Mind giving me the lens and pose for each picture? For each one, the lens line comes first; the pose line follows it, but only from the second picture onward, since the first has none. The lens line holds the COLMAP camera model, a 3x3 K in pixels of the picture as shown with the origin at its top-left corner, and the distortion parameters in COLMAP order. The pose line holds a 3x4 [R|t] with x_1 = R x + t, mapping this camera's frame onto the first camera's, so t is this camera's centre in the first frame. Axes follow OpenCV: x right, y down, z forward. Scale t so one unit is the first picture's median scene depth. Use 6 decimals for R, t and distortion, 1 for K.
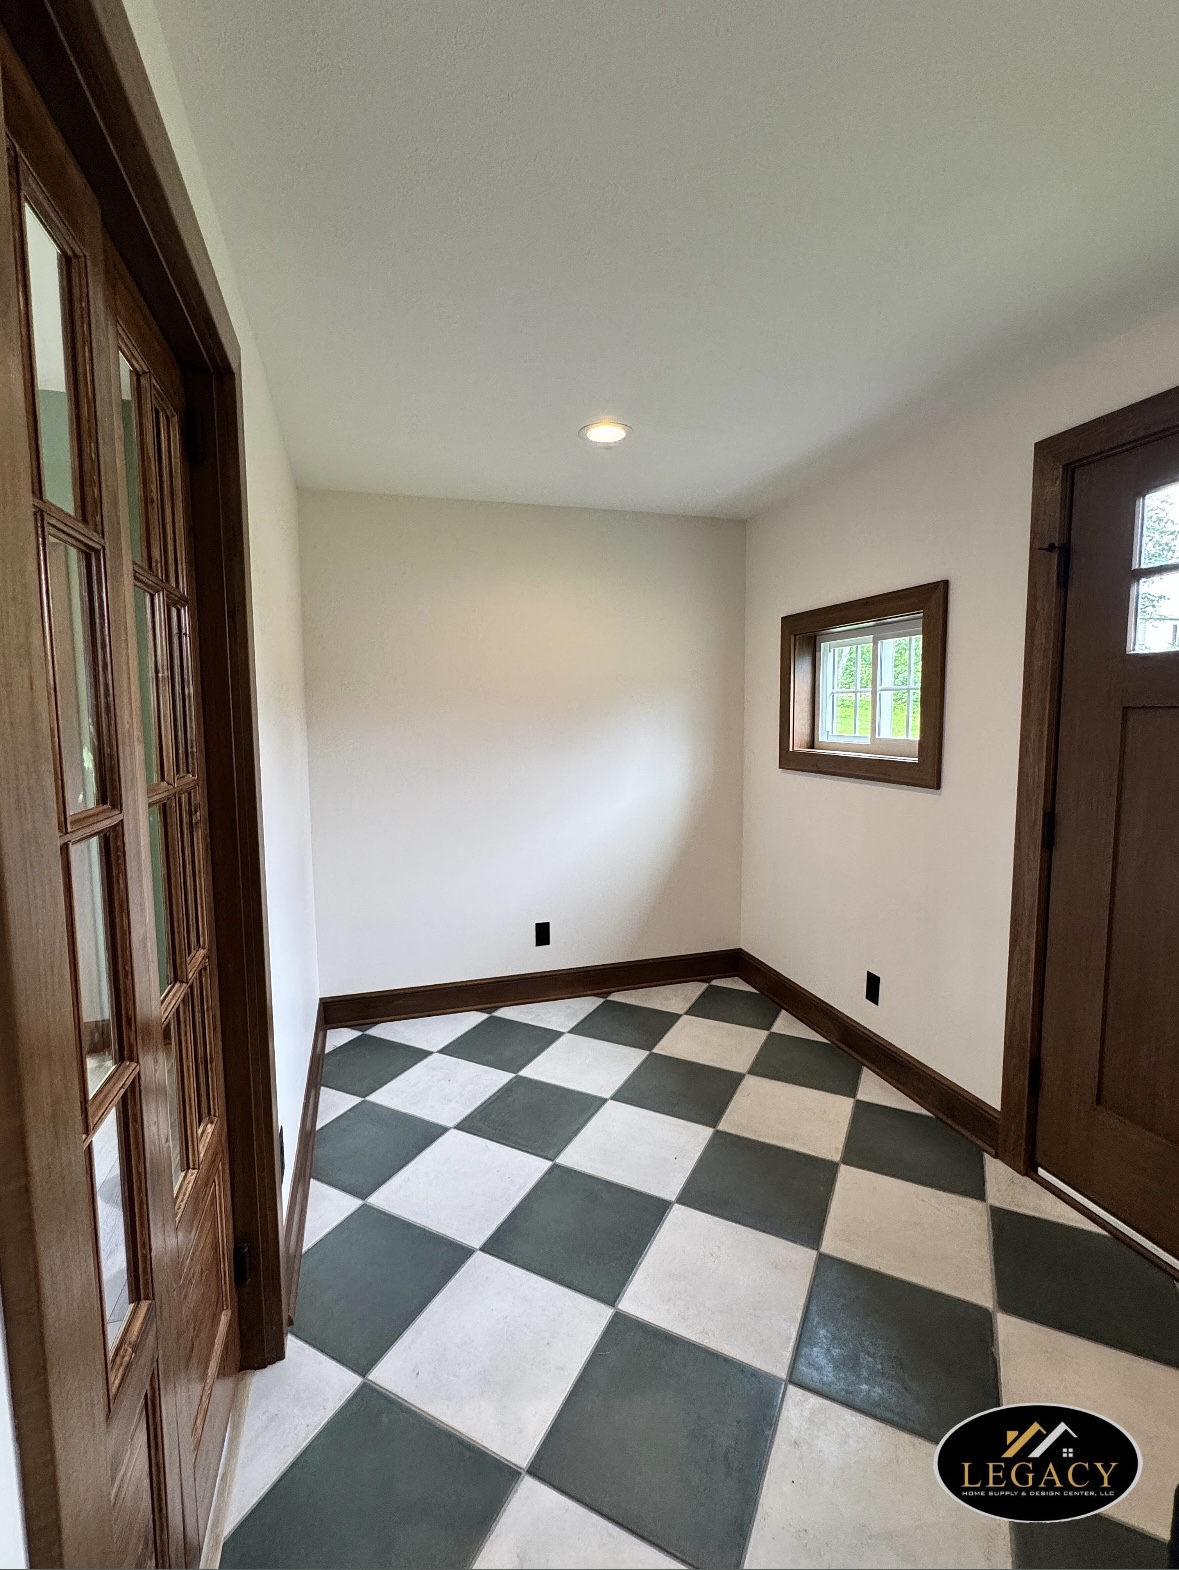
lens RADIAL K [[693.1, 0, 587.8], [0, 693.1, 776.8], [0, 0, 1]] dist [0.000956, 0.000084]
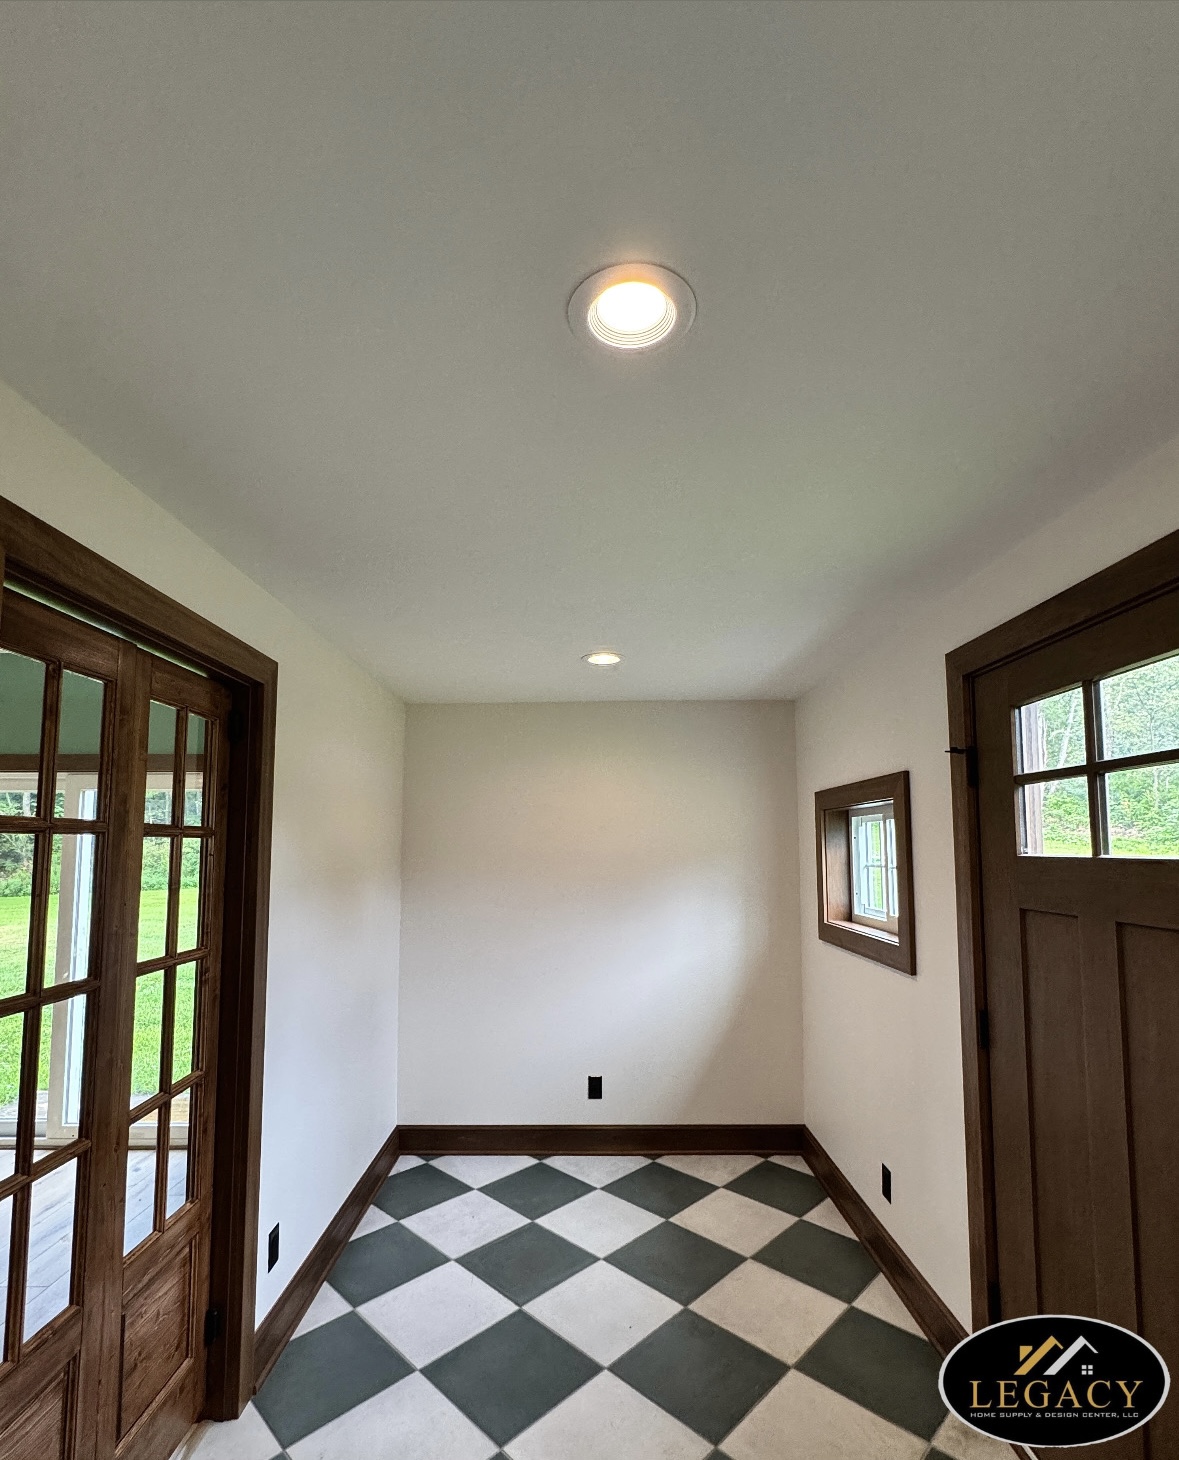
lens RADIAL K [[697.7, 0, 591.8], [0, 697.7, 799.2], [0, 0, 1]] dist [-0.003291, 0.000651]
pose [[0.956424, -0.013762, -0.291657, 0.312233], [-0.033940, 0.986877, -0.157866, -0.050795], [0.290002, 0.160886, 0.943406, -0.101992]]
